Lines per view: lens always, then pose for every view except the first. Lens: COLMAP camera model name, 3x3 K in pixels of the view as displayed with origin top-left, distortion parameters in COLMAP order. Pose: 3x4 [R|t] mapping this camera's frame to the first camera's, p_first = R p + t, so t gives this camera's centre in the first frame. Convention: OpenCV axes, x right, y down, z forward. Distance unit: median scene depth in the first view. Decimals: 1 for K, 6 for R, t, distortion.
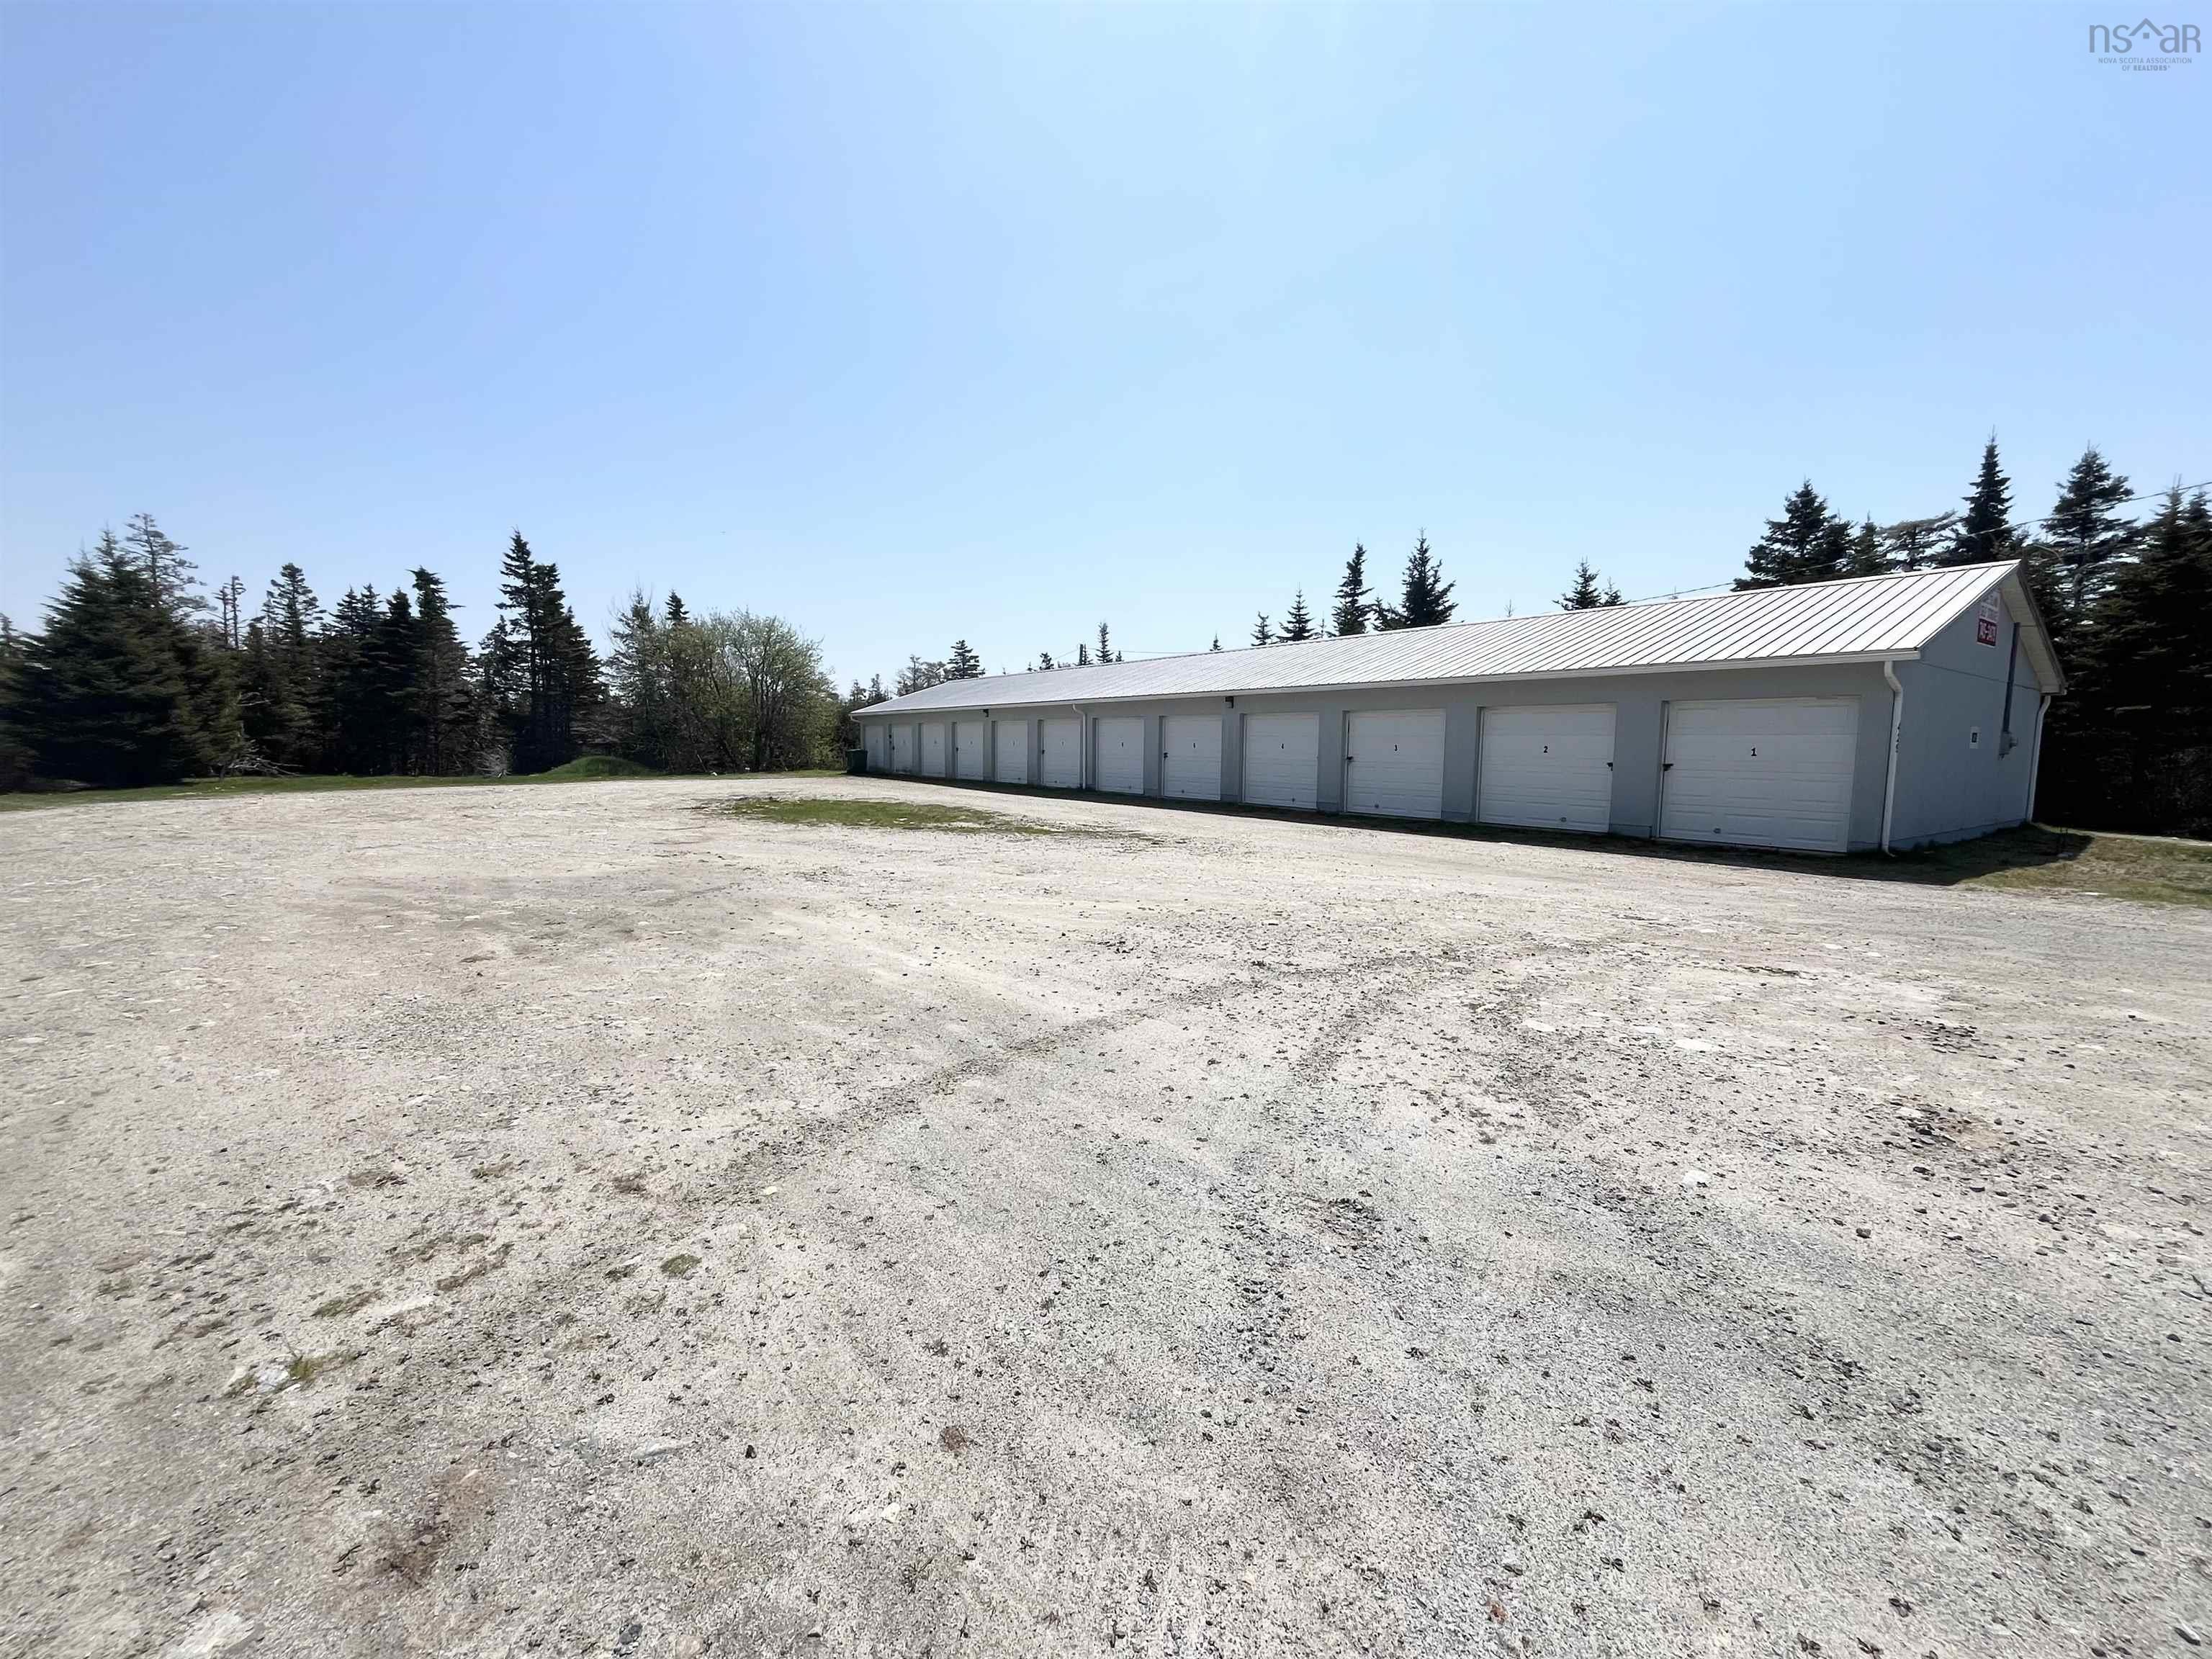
lens RADIAL K [[891.0, 0, 1106.0], [0, 891.0, 829.5], [0, 0, 1]] dist [-0.004246, 0.000045]
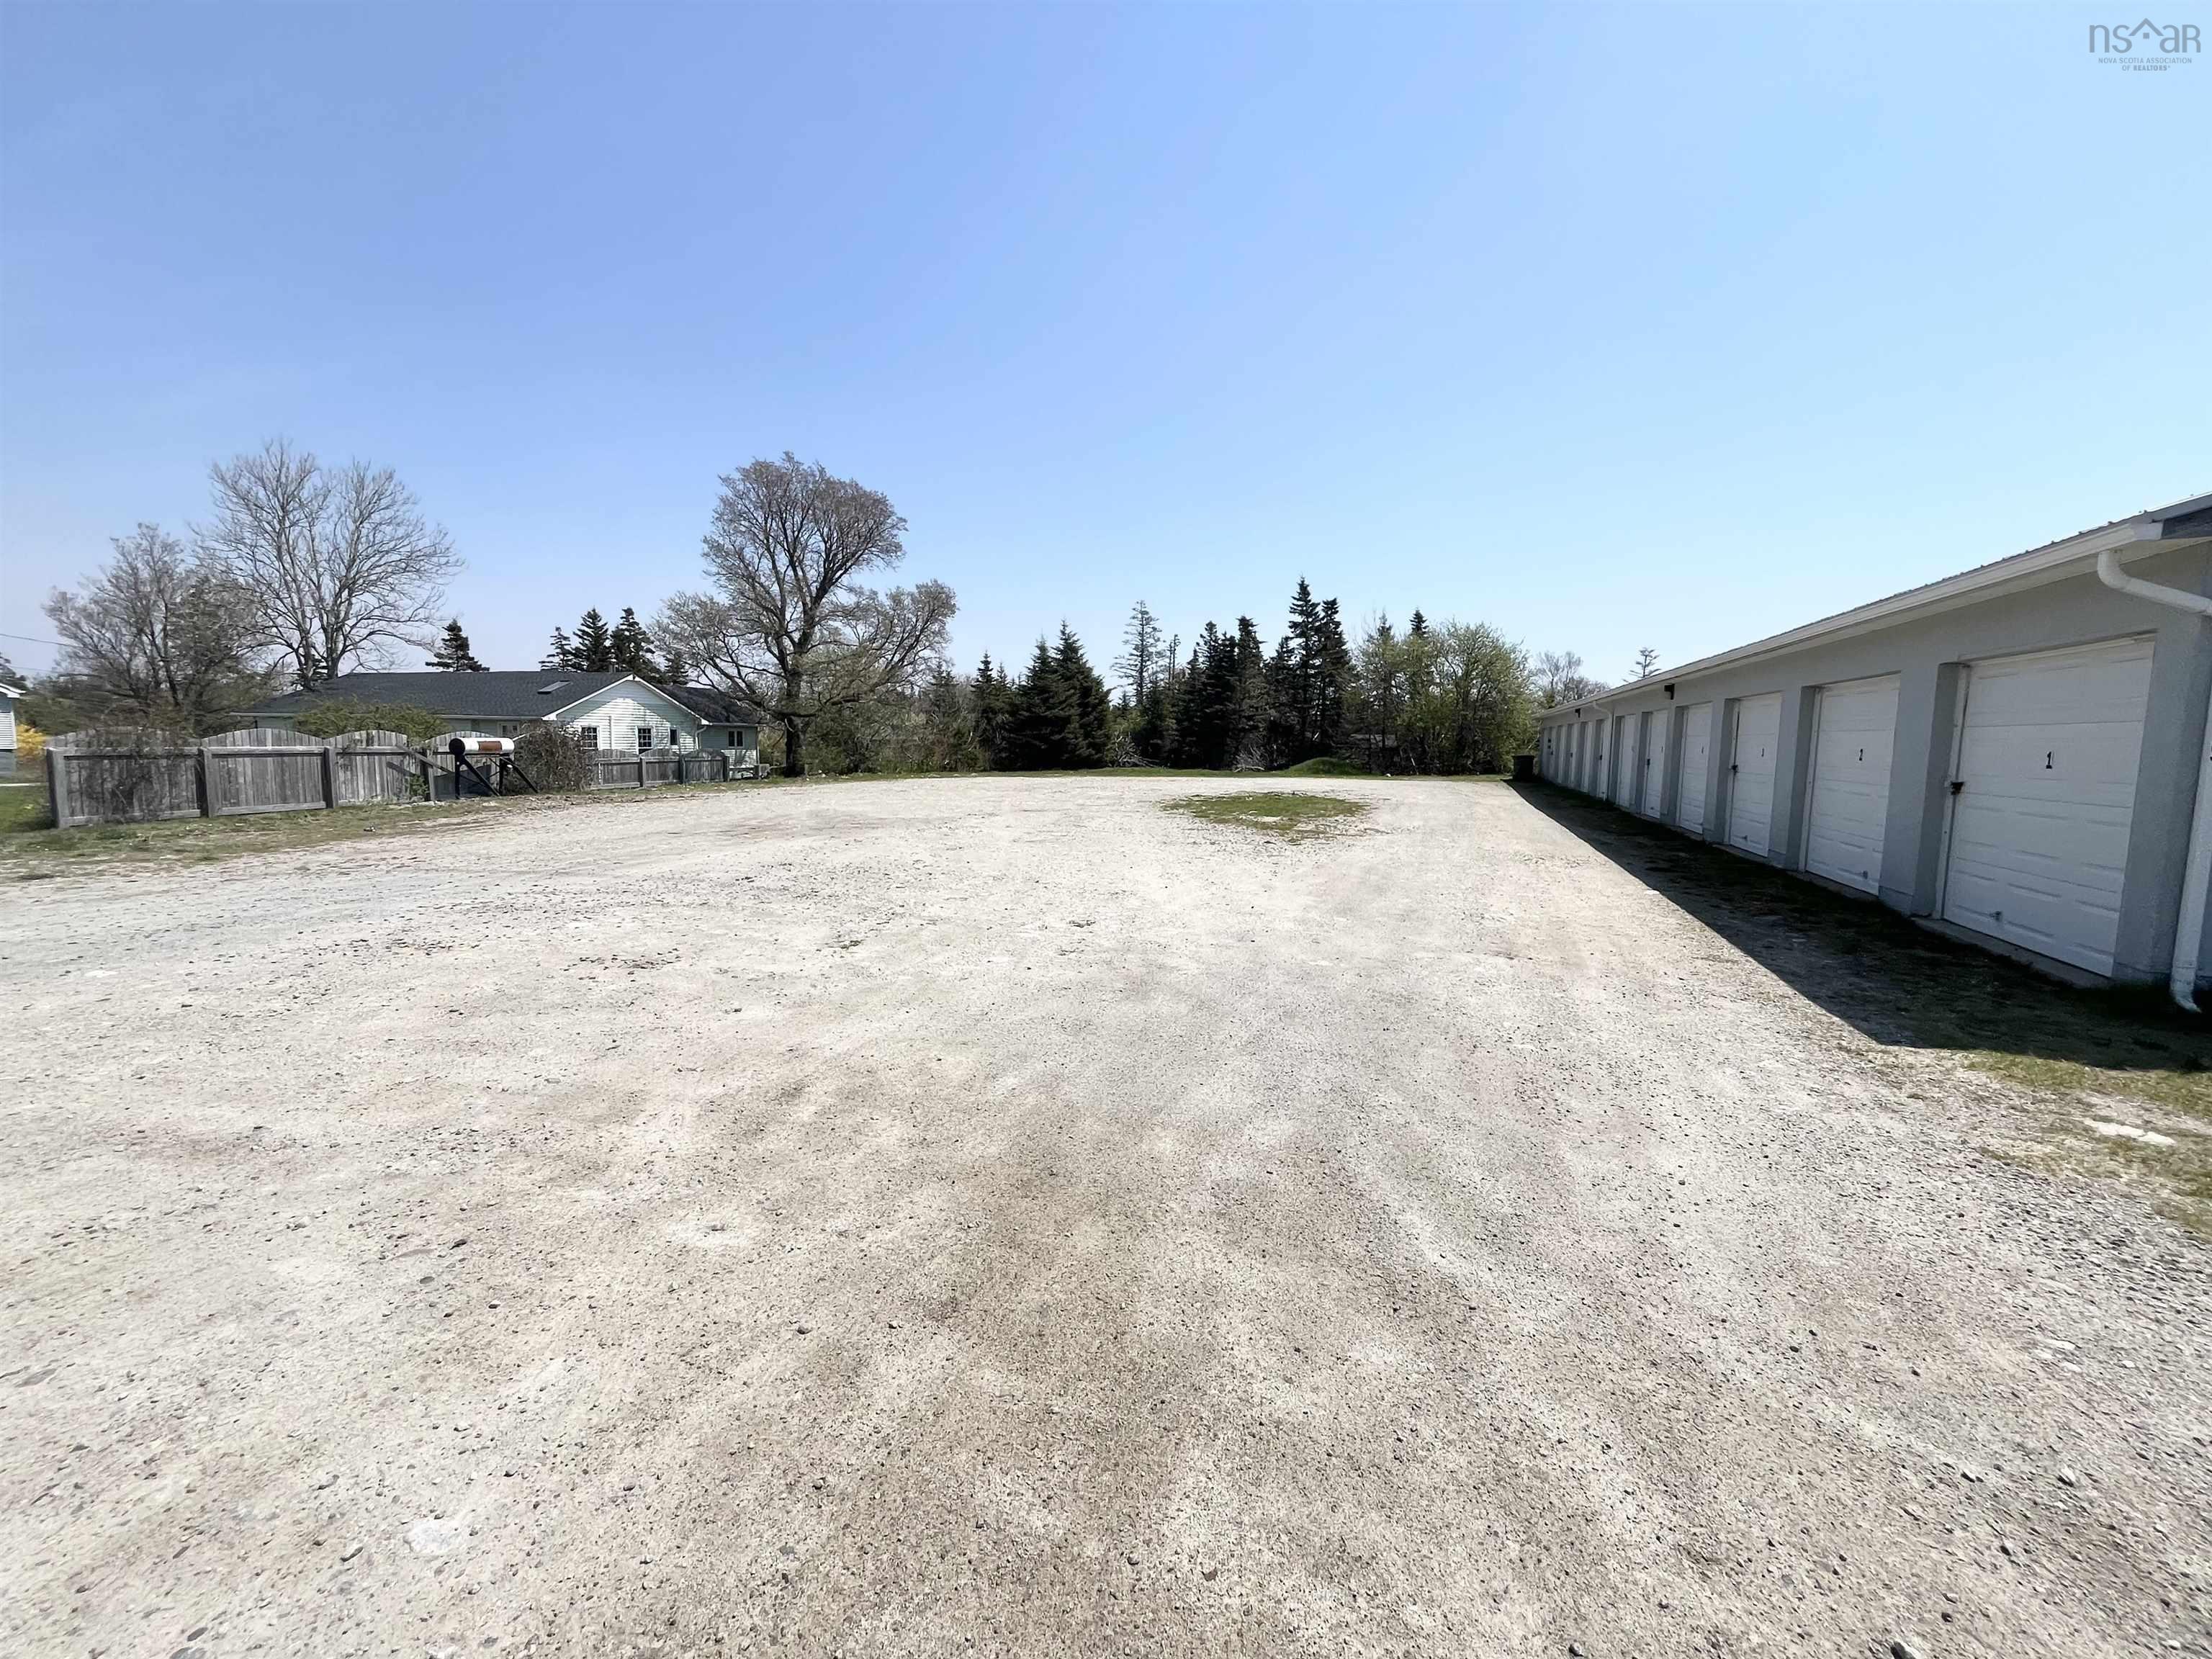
lens RADIAL K [[891.0, 0, 1106.0], [0, 891.0, 829.5], [0, 0, 1]] dist [-0.004246, 0.000045]
pose [[0.544229, 0.081578, -0.834961, 0.350856], [-0.086988, 0.995384, 0.040553, -0.010119], [0.834414, 0.050561, 0.548813, 0.125794]]
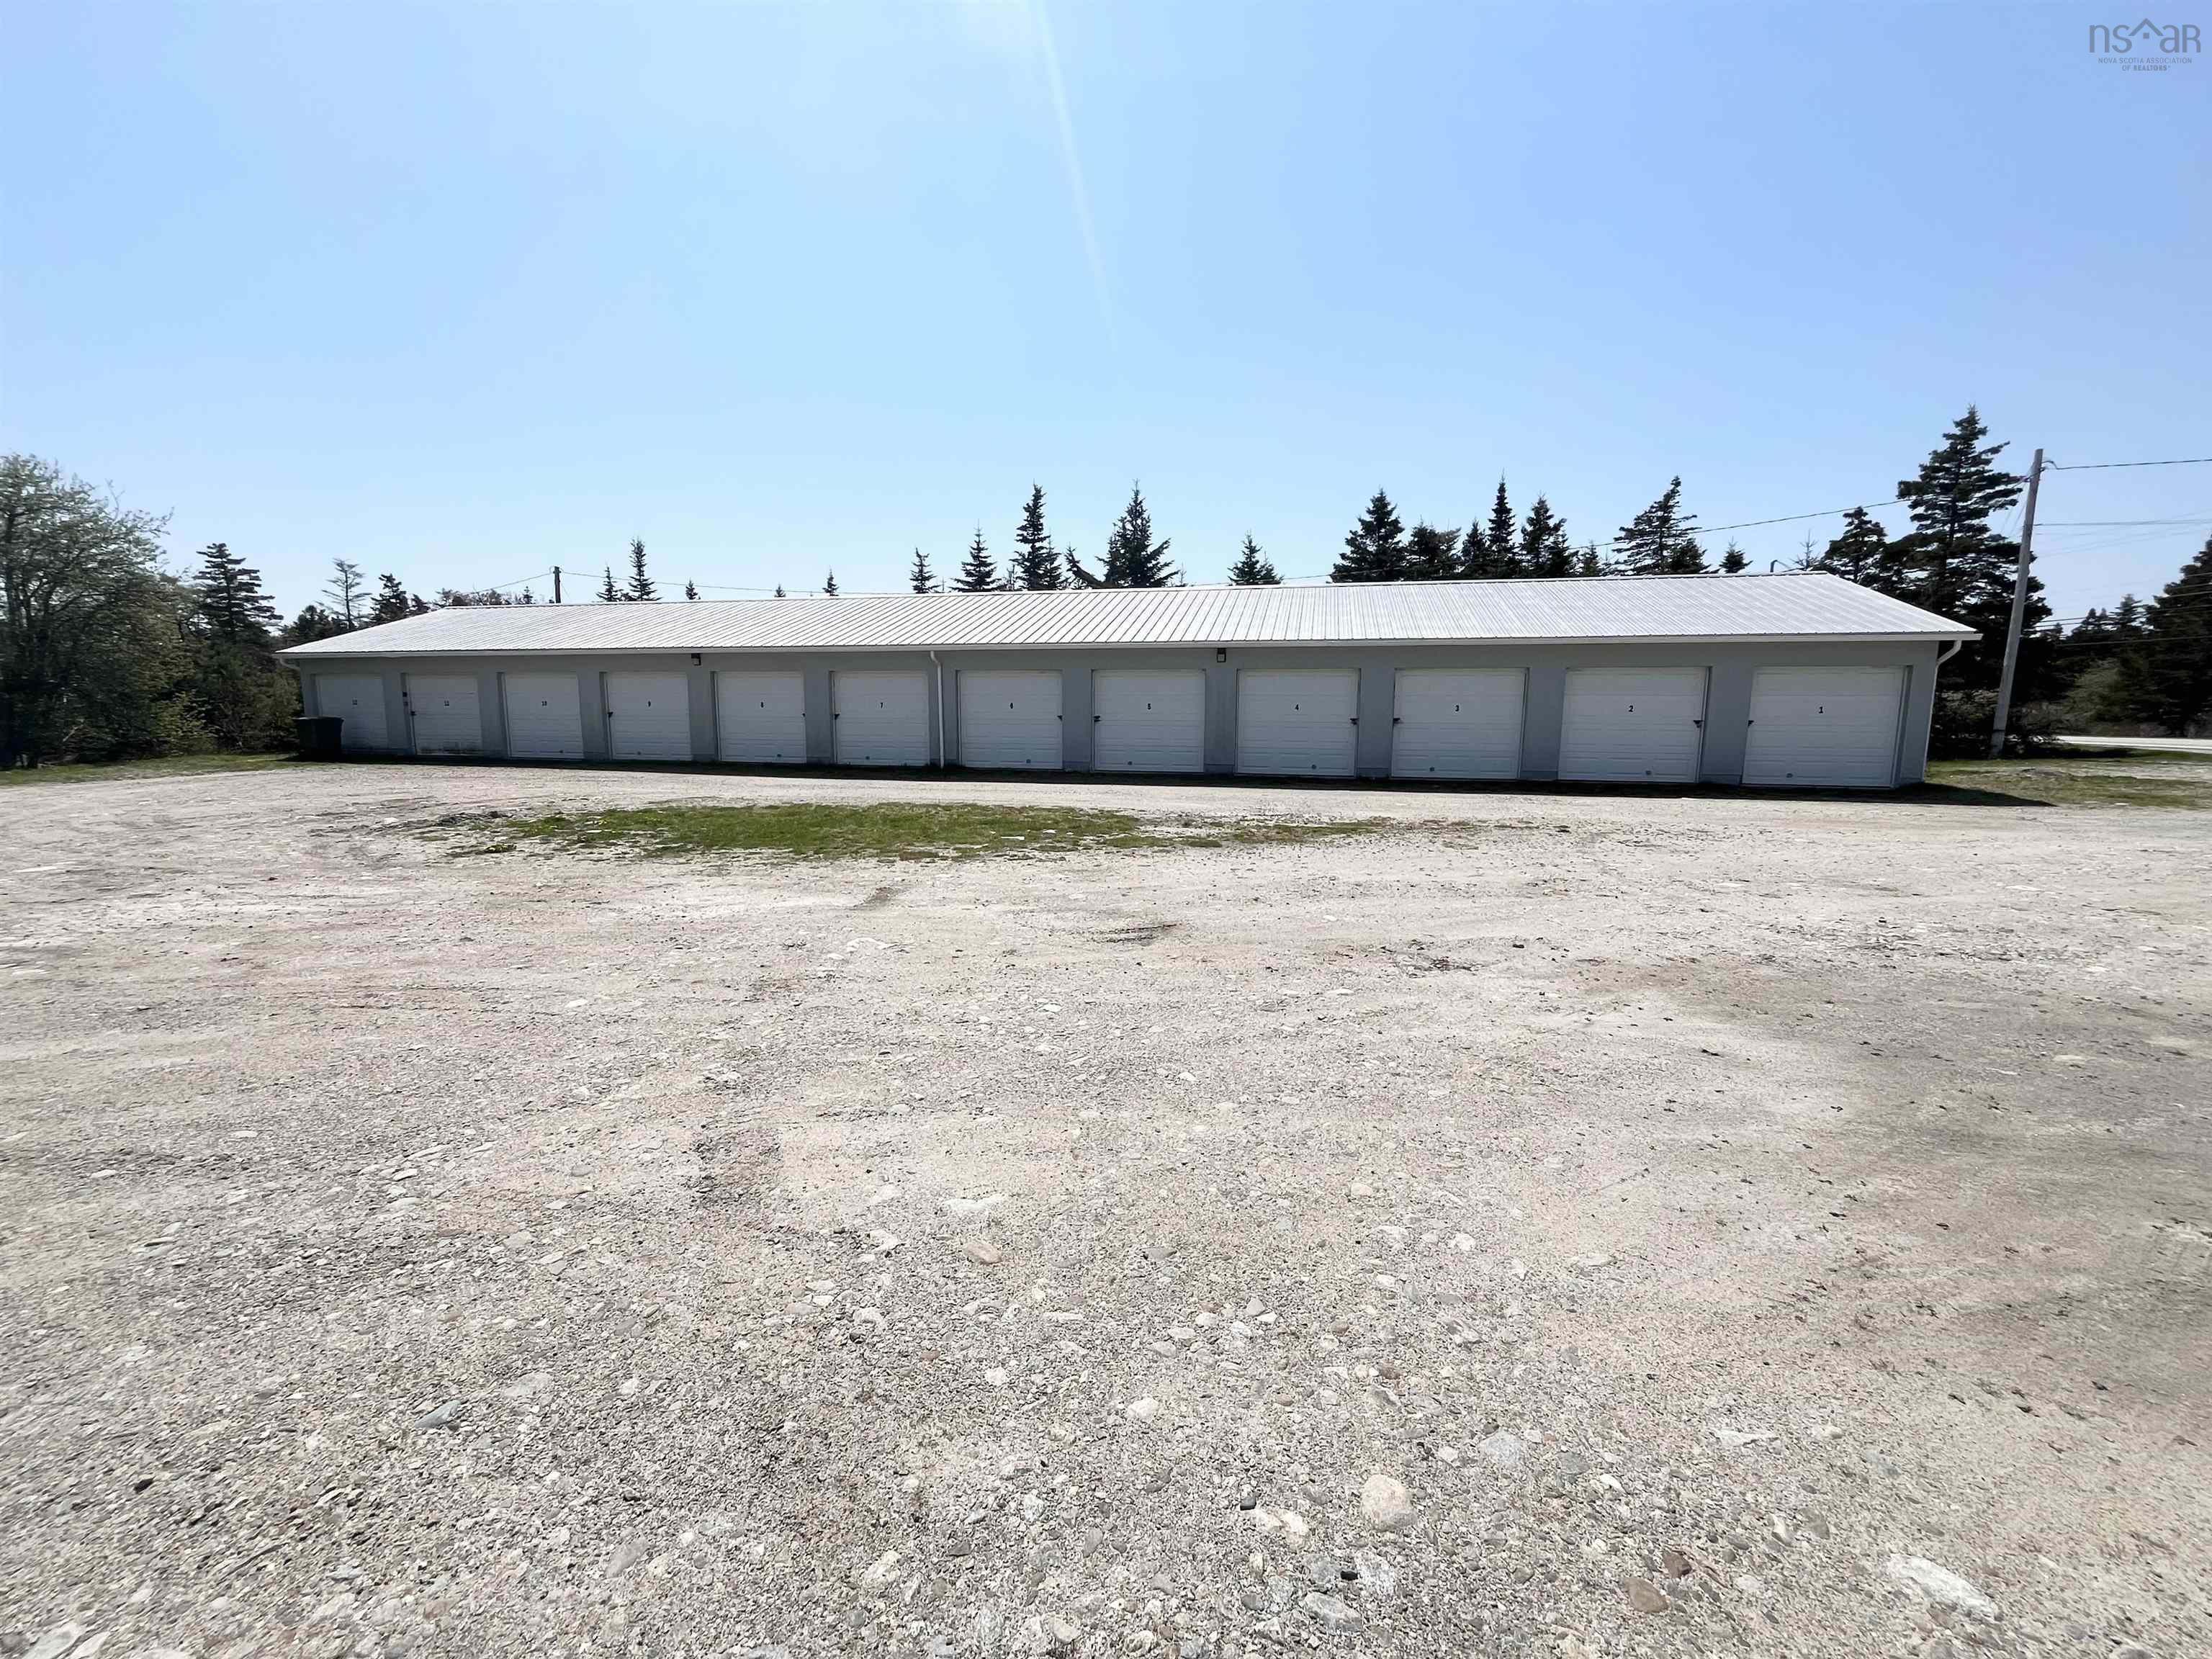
lens RADIAL K [[871.7, 0, 1106.0], [0, 871.7, 829.5], [0, 0, 1]] dist [-0.002022, -0.000045]
pose [[0.759246, -0.099869, 0.643096, -0.325186], [0.065708, 0.994870, 0.076923, -0.032372], [-0.647479, -0.016147, 0.761913, 0.289455]]
